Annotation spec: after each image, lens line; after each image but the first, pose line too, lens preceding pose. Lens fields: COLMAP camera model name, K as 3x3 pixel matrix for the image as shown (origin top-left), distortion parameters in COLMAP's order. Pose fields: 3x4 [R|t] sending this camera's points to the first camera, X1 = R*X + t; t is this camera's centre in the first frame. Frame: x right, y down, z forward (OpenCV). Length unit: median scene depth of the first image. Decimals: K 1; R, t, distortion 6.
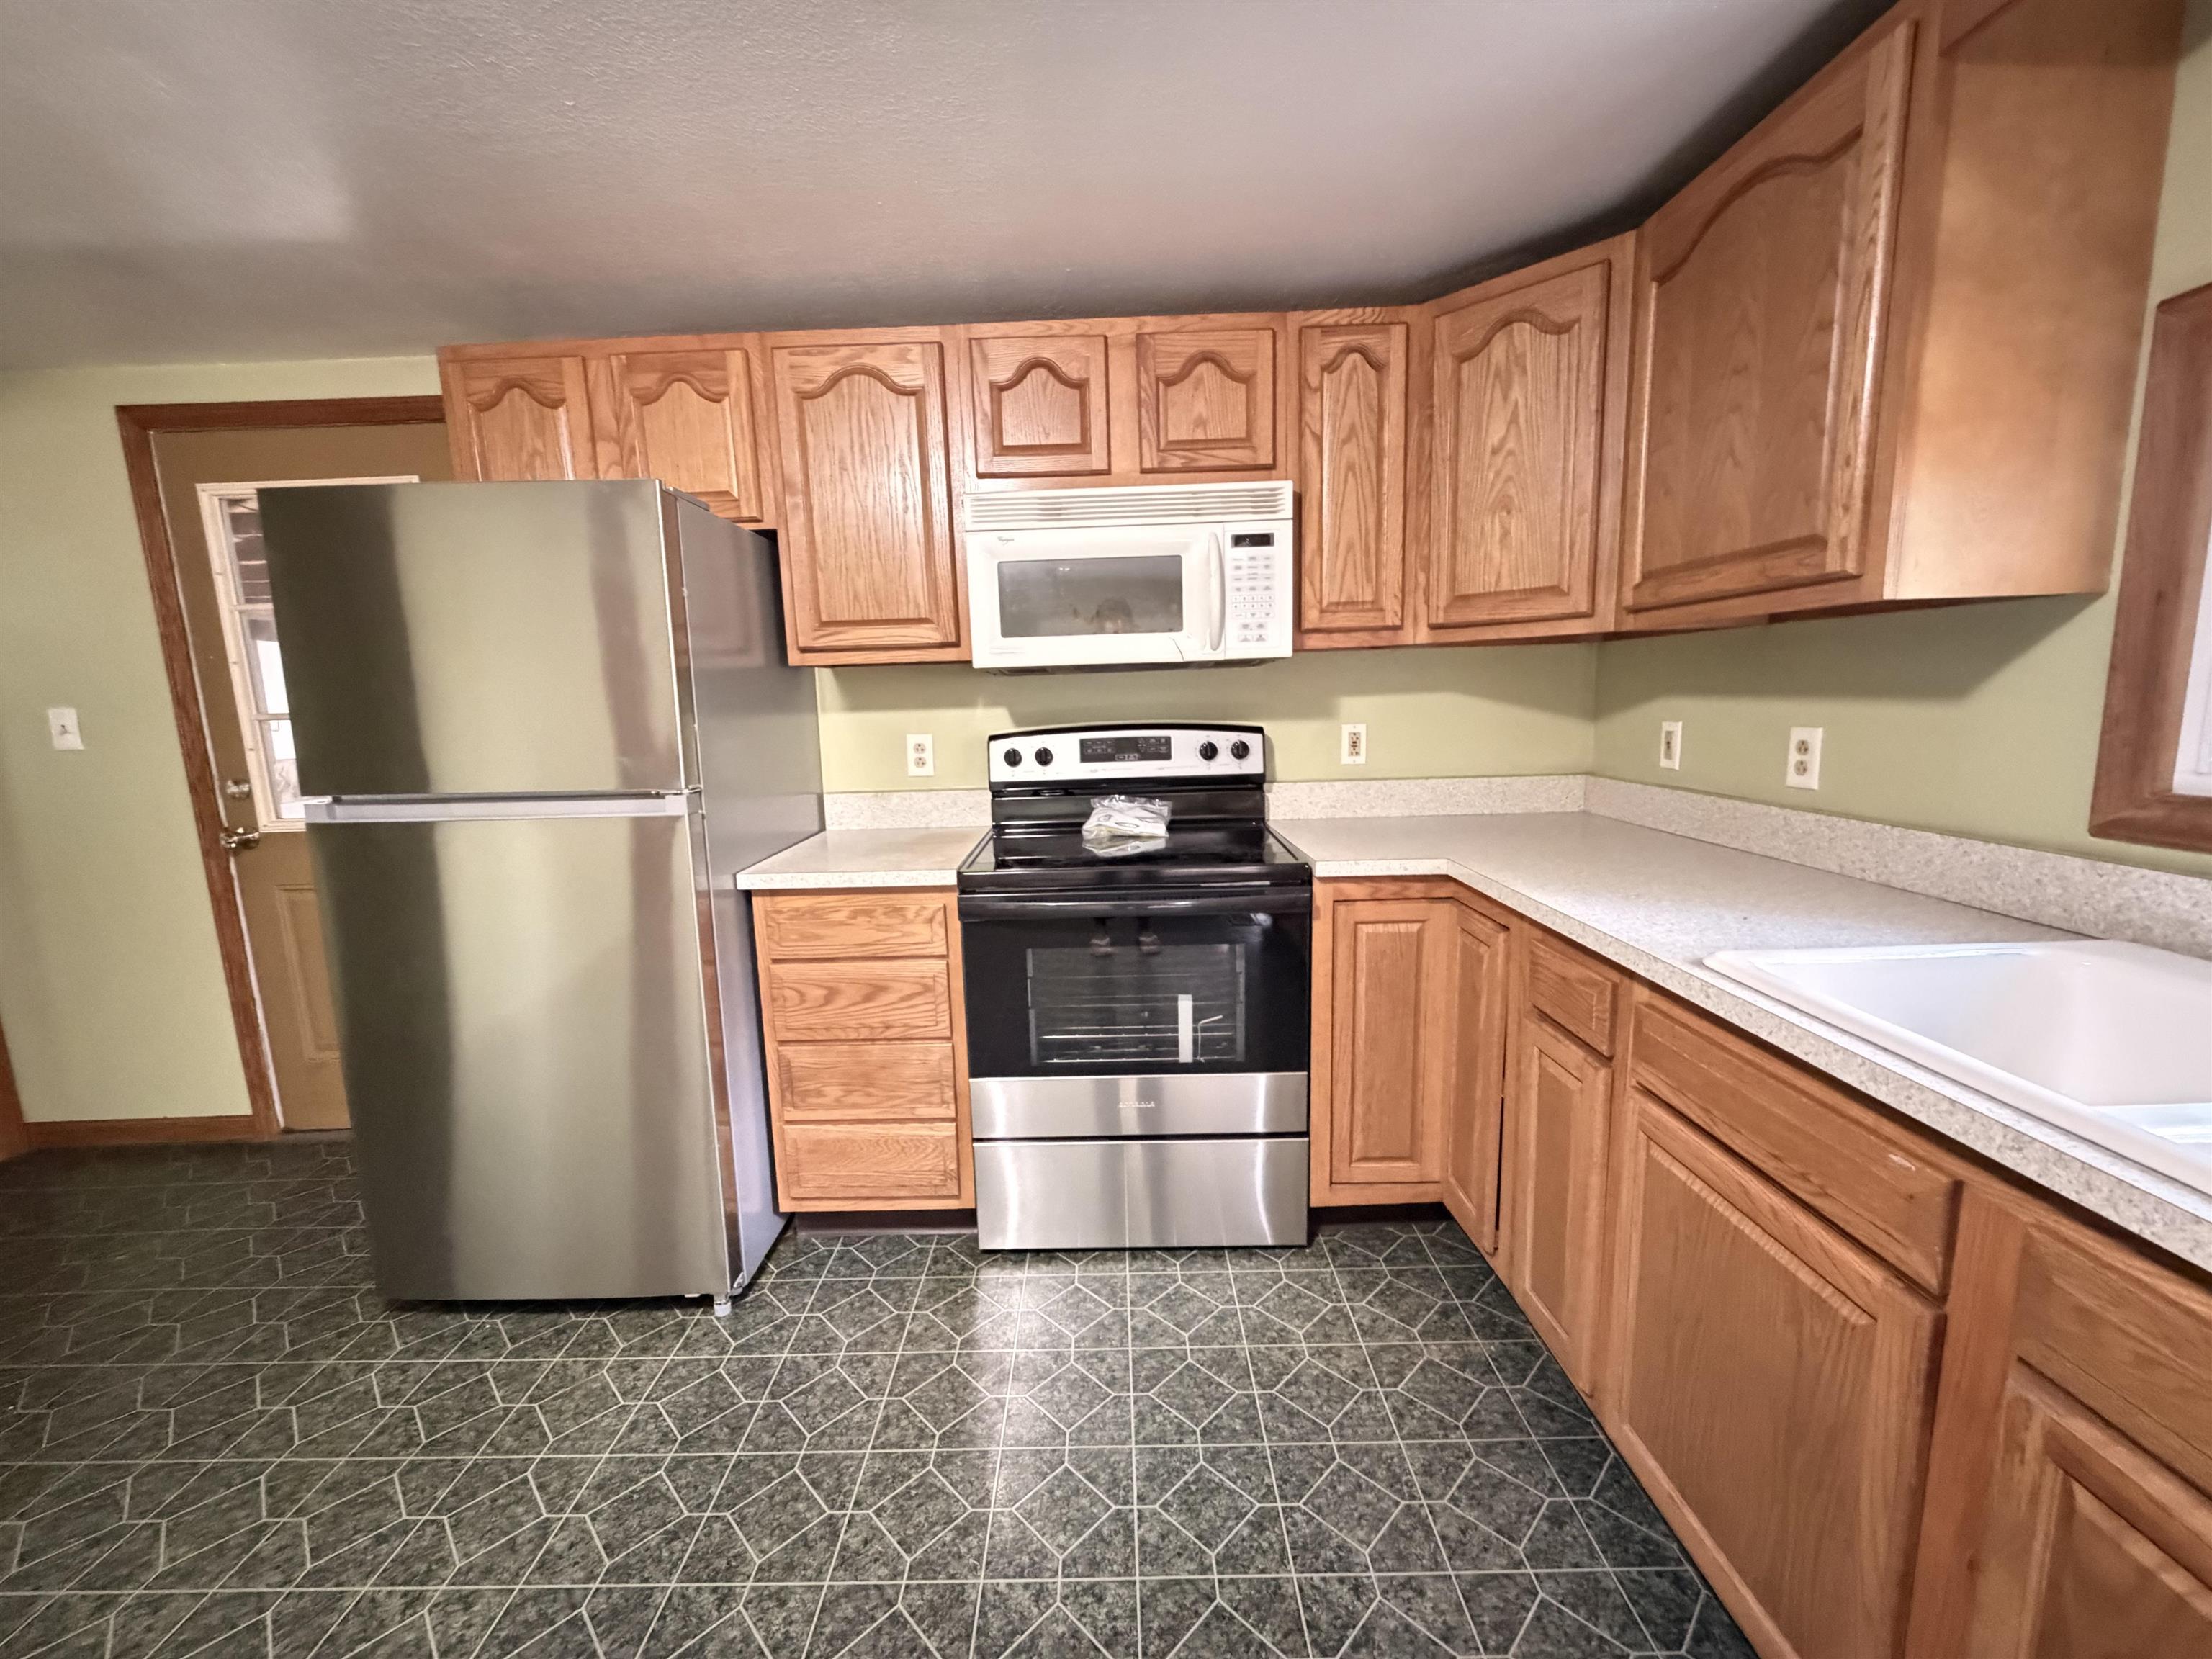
lens RADIAL K [[883.8, 0, 1101.9], [0, 883.8, 834.4], [0, 0, 1]] dist [-0.000982, 0.000376]
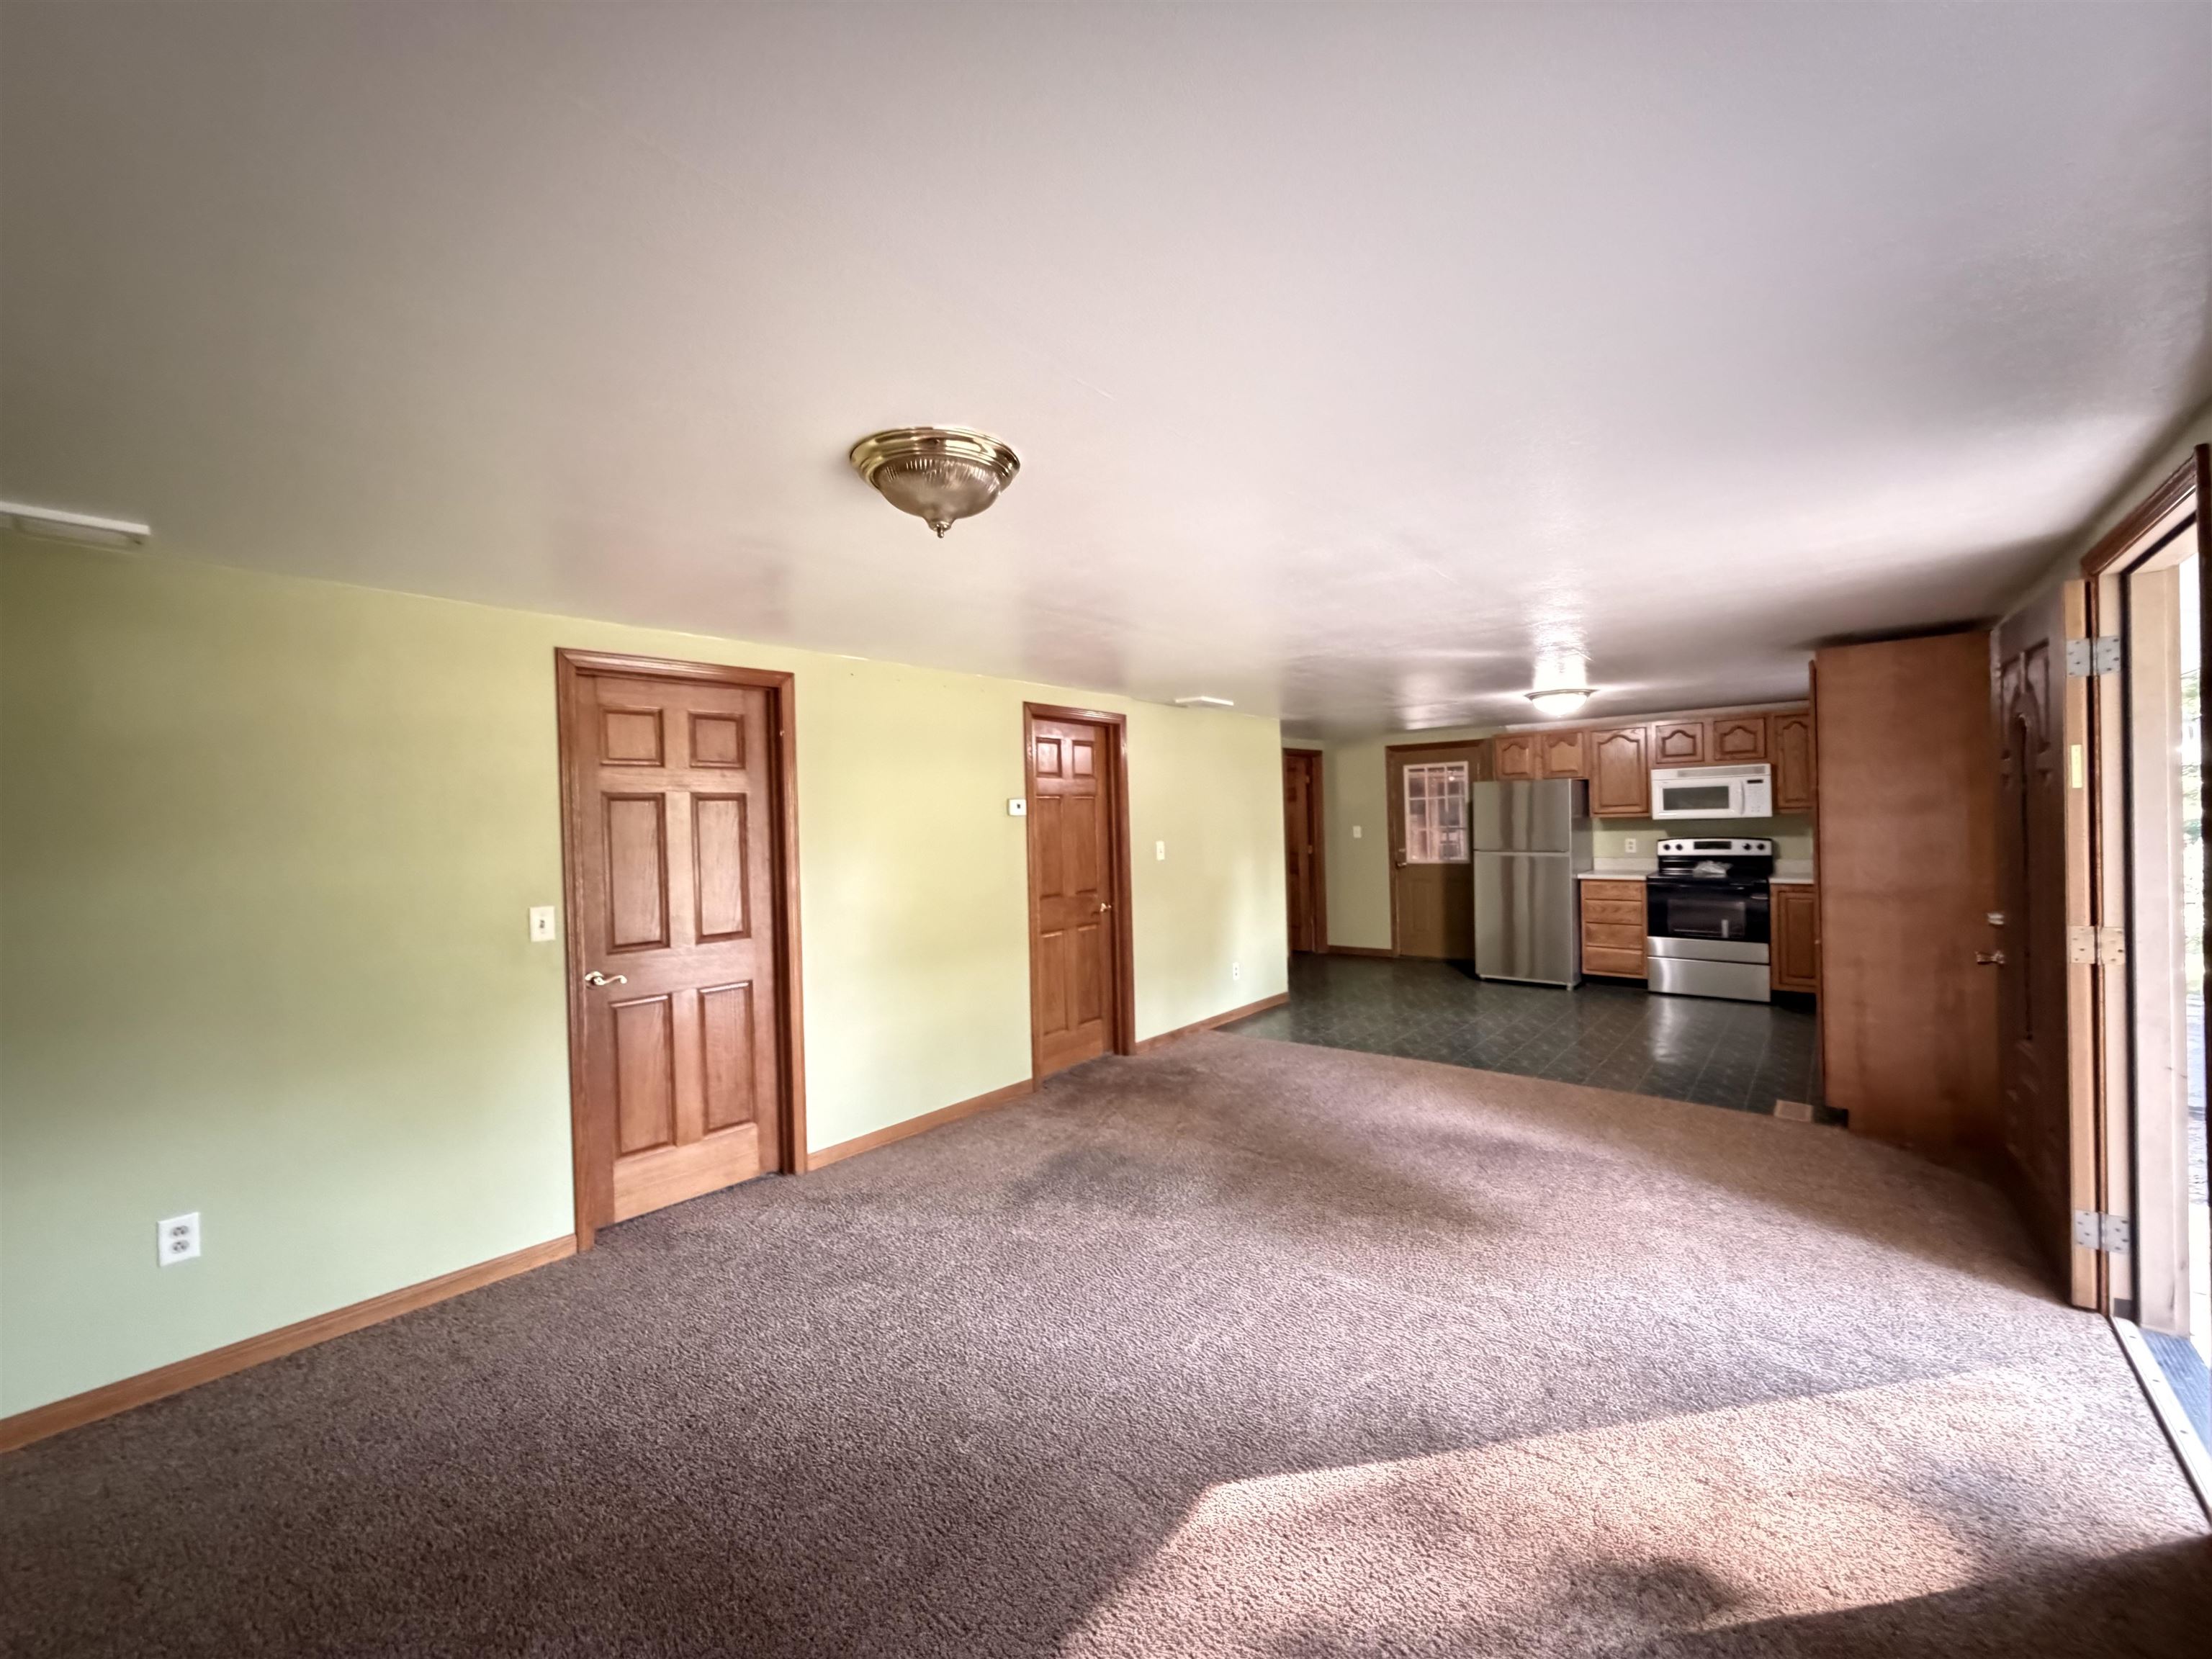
lens RADIAL K [[883.8, 0, 1105.4], [0, 883.8, 828.4], [0, 0, 1]] dist [-0.000982, 0.000376]
pose [[0.775378, 0.014710, -0.631326, 0.360357], [-0.095366, 0.990991, -0.094036, 0.360530], [0.624255, 0.133120, 0.769796, -2.876659]]
